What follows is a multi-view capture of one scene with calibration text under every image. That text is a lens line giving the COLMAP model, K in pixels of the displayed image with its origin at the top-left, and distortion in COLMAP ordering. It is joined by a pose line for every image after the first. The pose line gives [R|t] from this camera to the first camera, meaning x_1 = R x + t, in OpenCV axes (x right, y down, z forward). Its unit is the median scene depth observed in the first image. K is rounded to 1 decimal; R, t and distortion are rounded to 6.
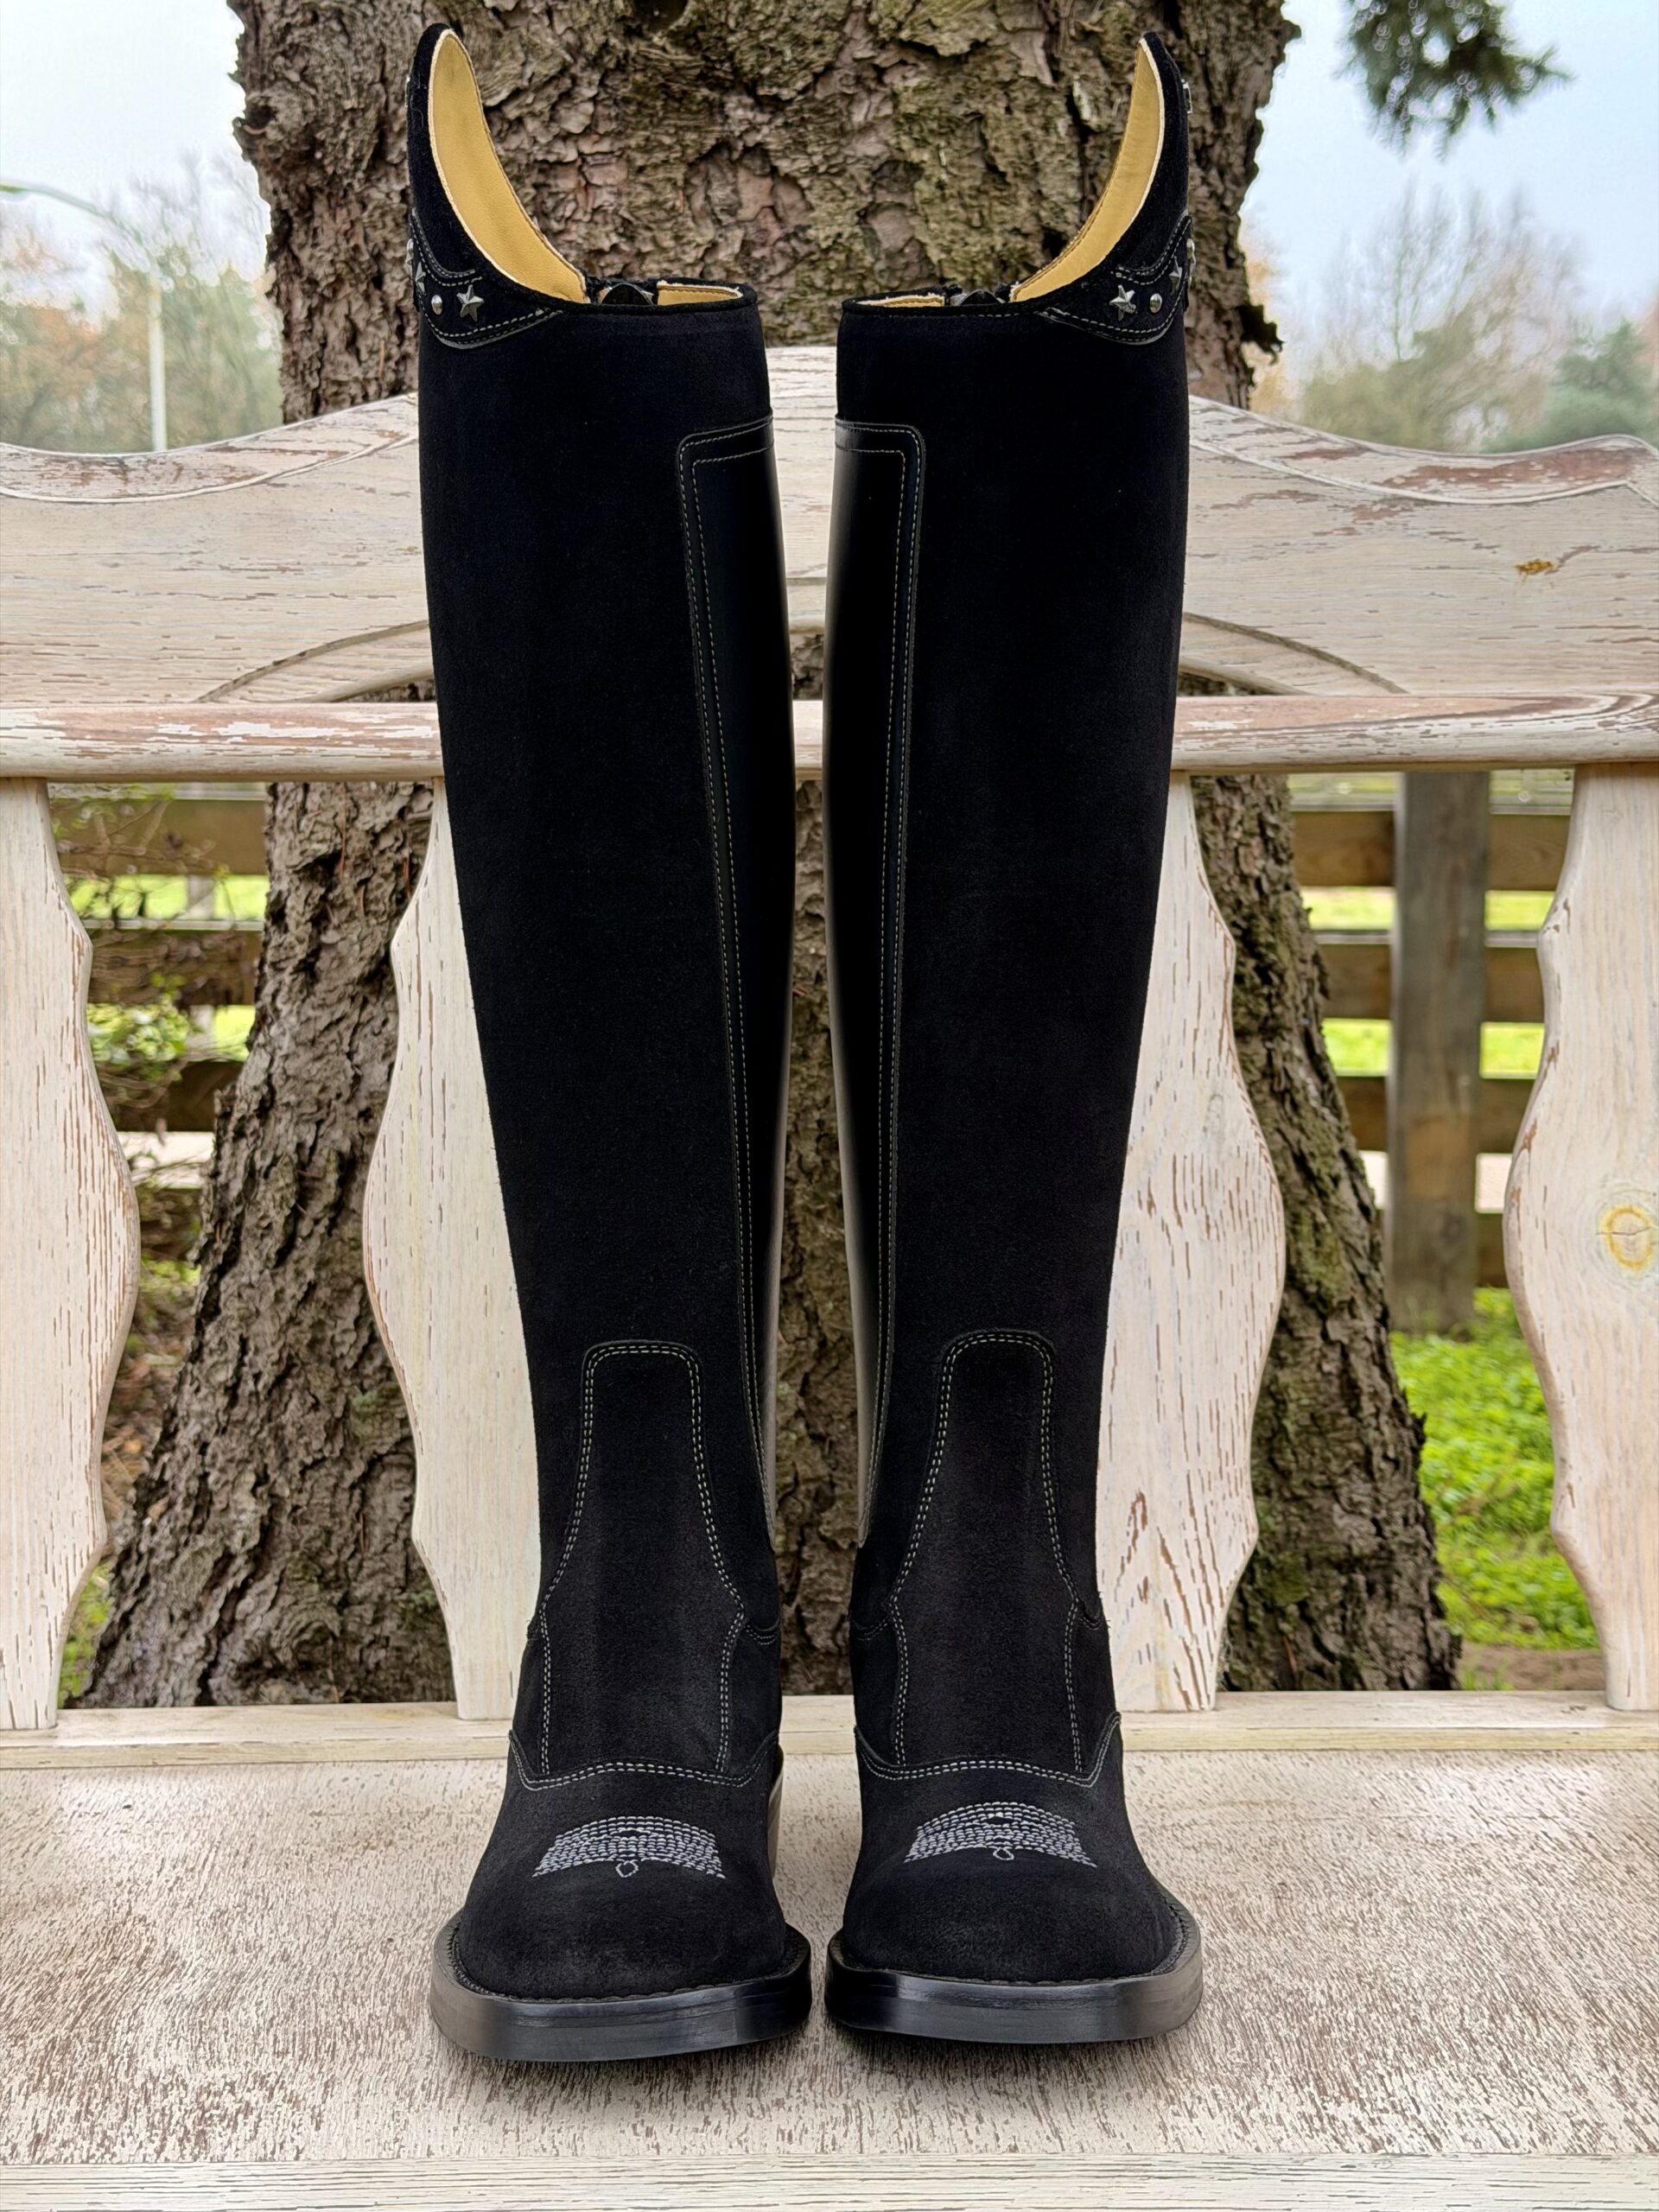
lens RADIAL K [[3036.0, 0, 832.0], [0, 3036.0, 1102.7], [0, 0, 1]] dist [0.200102, -0.497104]
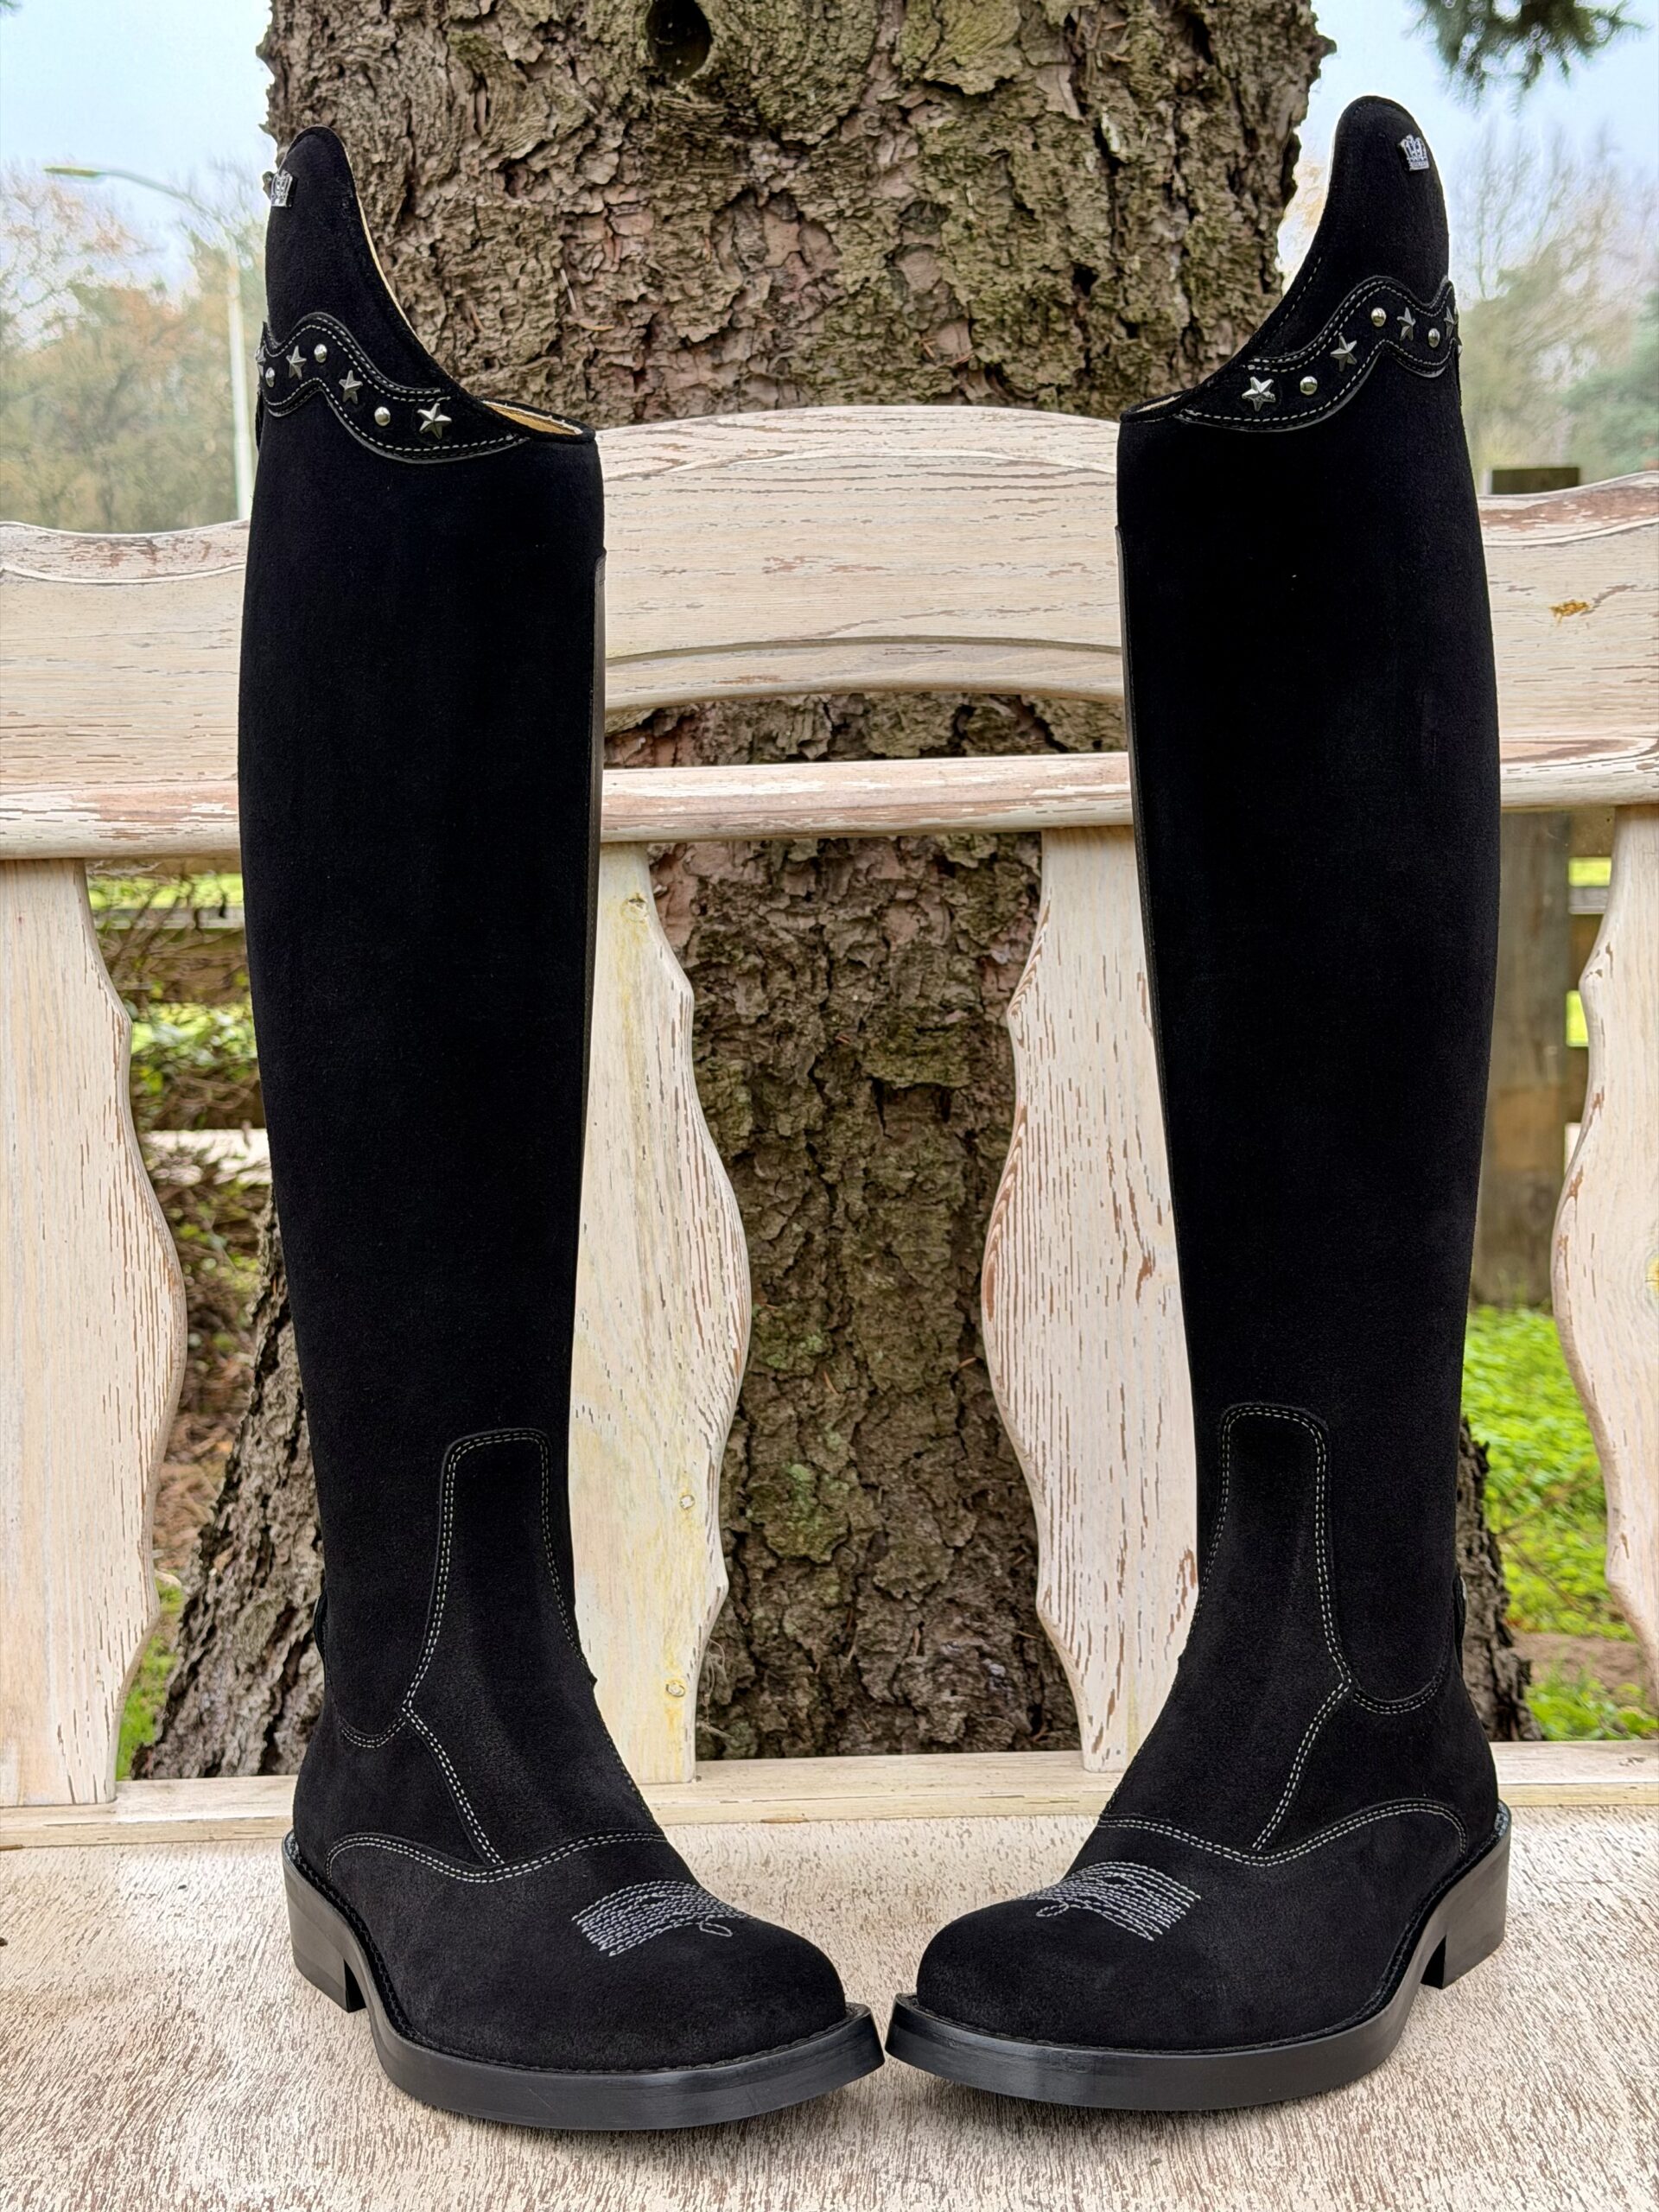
lens RADIAL K [[3036.0, 0, 832.0], [0, 3036.0, 1102.7], [0, 0, 1]] dist [0.200102, -0.497104]
pose [[0.999274, -0.021615, -0.031372, 0.015966], [0.022034, 0.999672, 0.013045, -0.027978], [0.031080, -0.013727, 0.999423, 0.001866]]
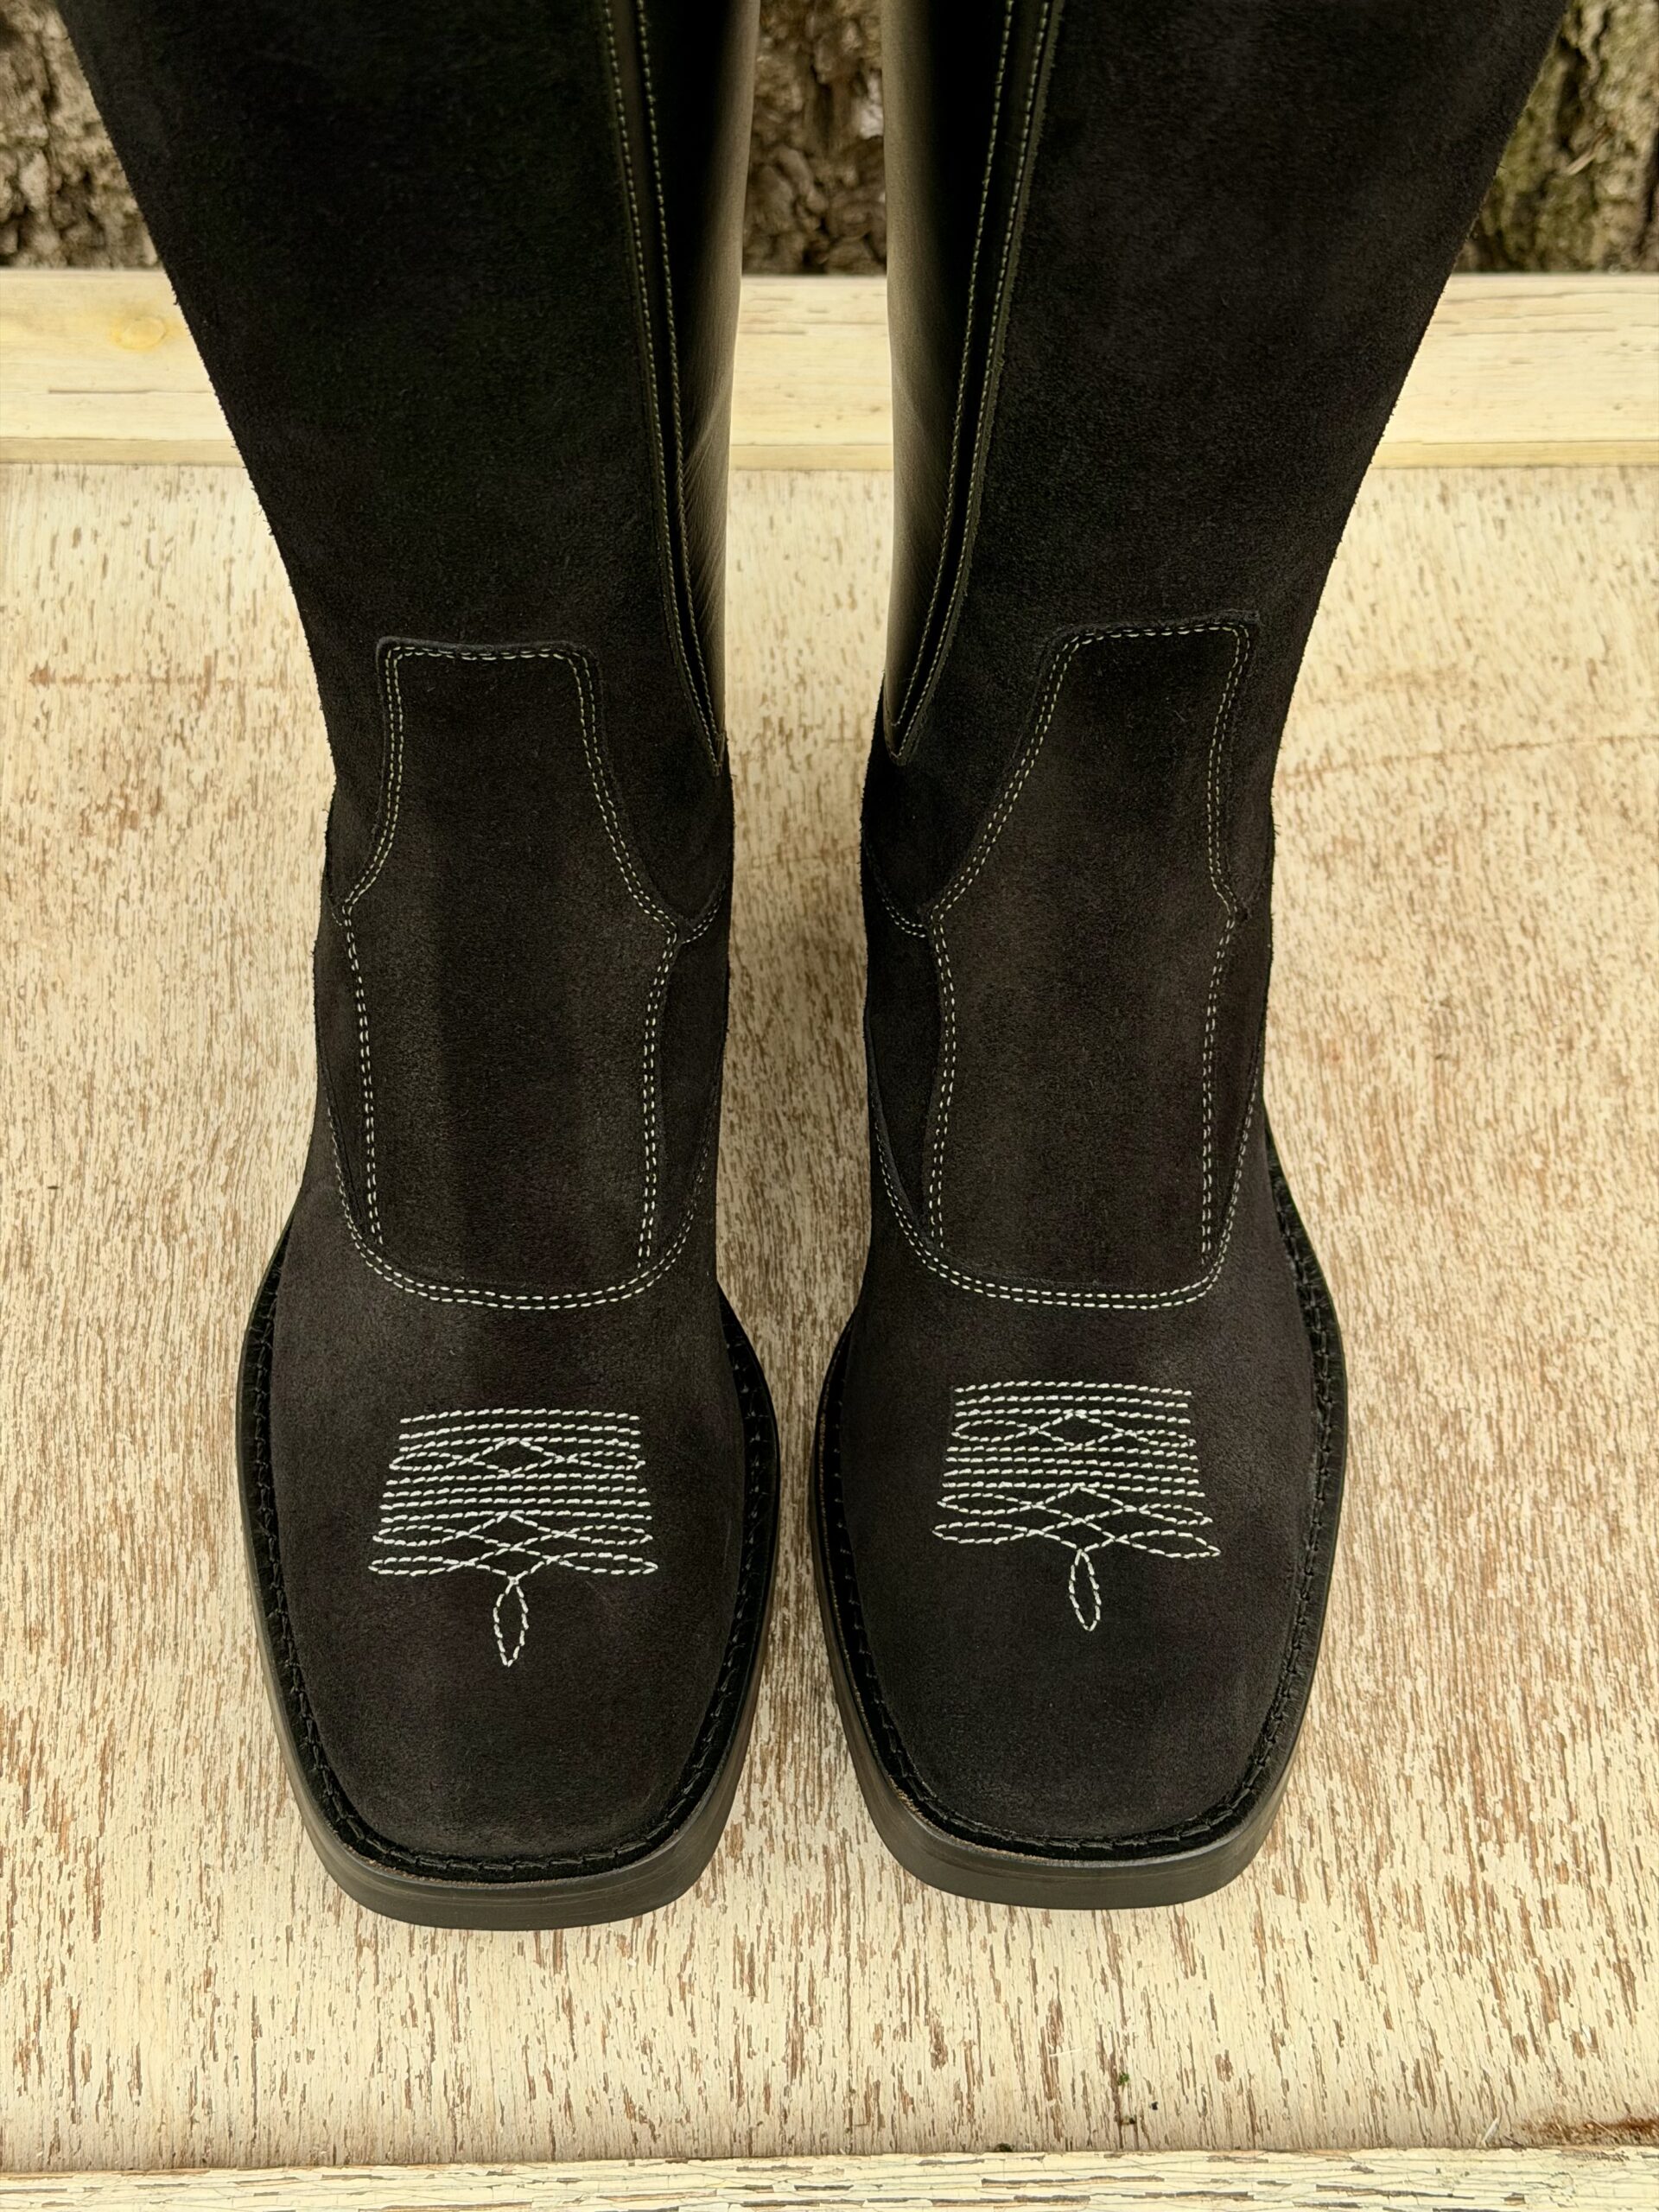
lens RADIAL K [[3036.0, 0, 832.0], [0, 3036.0, 1102.7], [0, 0, 1]] dist [0.200102, -0.497104]
pose [[0.999342, 0.012549, 0.034019, -0.011897], [-0.034927, 0.585177, 0.810153, -0.204338], [-0.009741, -0.810809, 0.585230, 0.402035]]
